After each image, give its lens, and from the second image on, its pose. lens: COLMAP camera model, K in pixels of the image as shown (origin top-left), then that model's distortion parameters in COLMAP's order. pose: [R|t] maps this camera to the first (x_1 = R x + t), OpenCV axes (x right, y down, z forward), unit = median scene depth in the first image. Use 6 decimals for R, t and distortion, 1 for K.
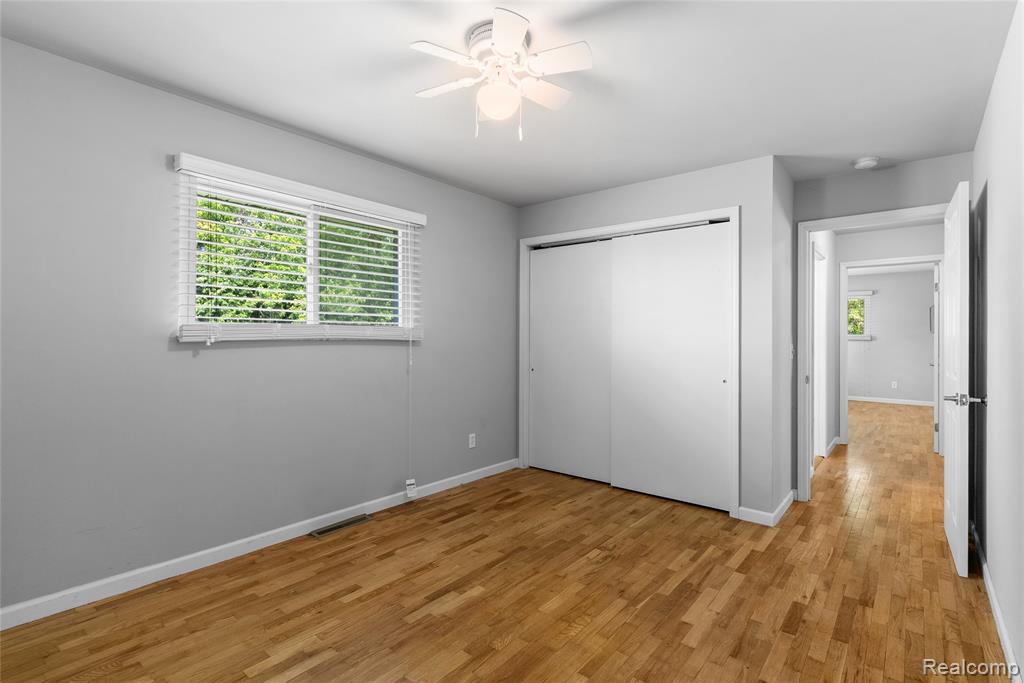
lens RADIAL K [[486.3, 0, 516.2], [0, 486.3, 339.4], [0, 0, 1]] dist [-0.000039, -0.001374]
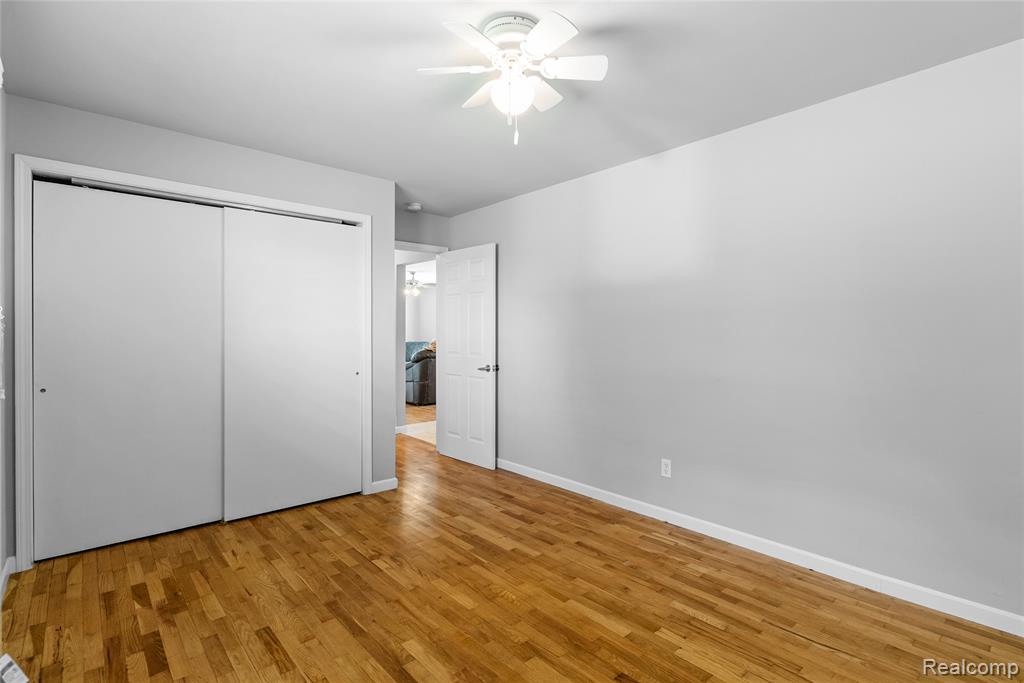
lens RADIAL K [[486.3, 0, 513.4], [0, 486.3, 337.0], [0, 0, 1]] dist [-0.000039, -0.001374]
pose [[0.166355, -0.015125, 0.985950, -0.685132], [0.003649, 0.999885, 0.014723, -0.011107], [-0.986059, 0.001149, 0.166391, 0.561976]]
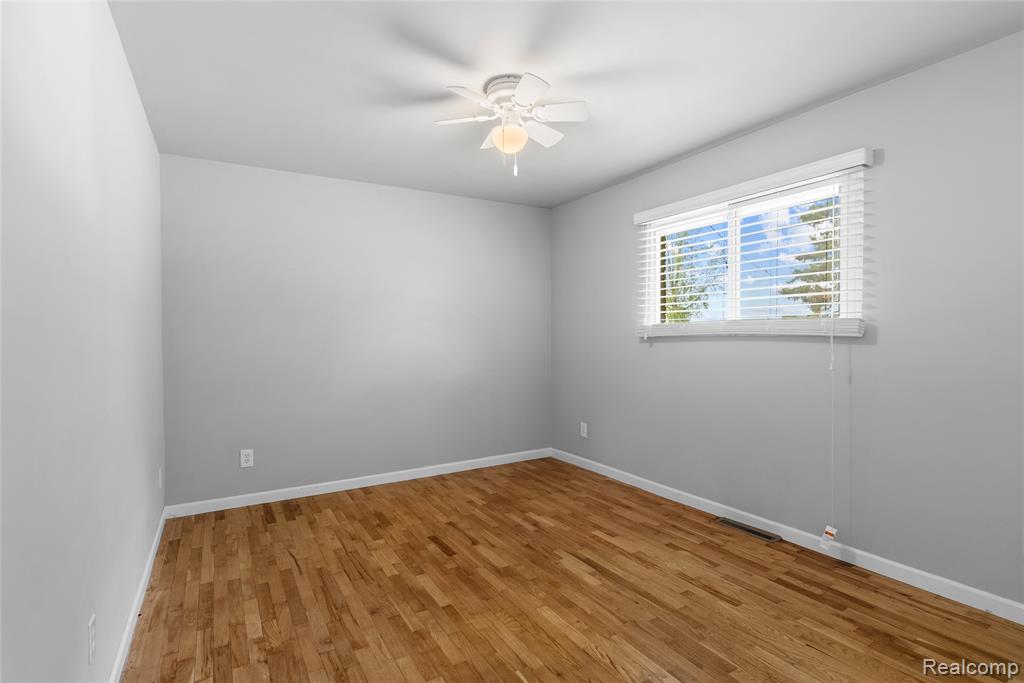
lens RADIAL K [[505.3, 0, 512.5], [0, 505.3, 341.9], [0, 0, 1]] dist [-0.002791, 0.000149]
pose [[-0.344571, 0.012753, -0.938674, 0.780291], [0.003686, 0.999918, 0.012232, 0.000009], [0.938753, 0.000755, -0.344590, 0.973184]]
